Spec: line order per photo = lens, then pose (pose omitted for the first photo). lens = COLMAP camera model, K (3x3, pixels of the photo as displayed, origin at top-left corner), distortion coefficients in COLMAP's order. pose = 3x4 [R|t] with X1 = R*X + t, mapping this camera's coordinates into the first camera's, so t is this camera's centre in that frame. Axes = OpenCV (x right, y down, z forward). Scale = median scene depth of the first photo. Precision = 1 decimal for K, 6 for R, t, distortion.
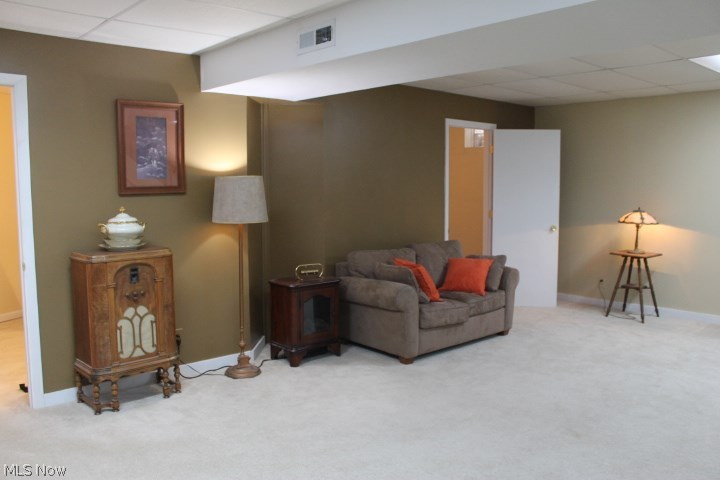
lens RADIAL K [[595.2, 0, 360.0], [0, 595.2, 240.0], [0, 0, 1]] dist [-0.071111, -0.000114]
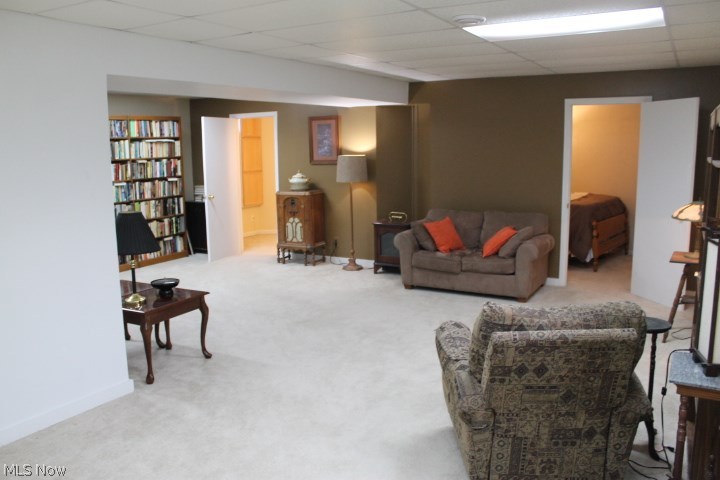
lens RADIAL K [[595.2, 0, 360.0], [0, 595.2, 240.0], [0, 0, 1]] dist [-0.071111, -0.000114]
pose [[0.282549, 0.148719, -0.947654, 1.622063], [-0.088460, 0.987739, 0.128635, -0.096877], [0.955165, 0.047484, 0.292240, 0.578423]]
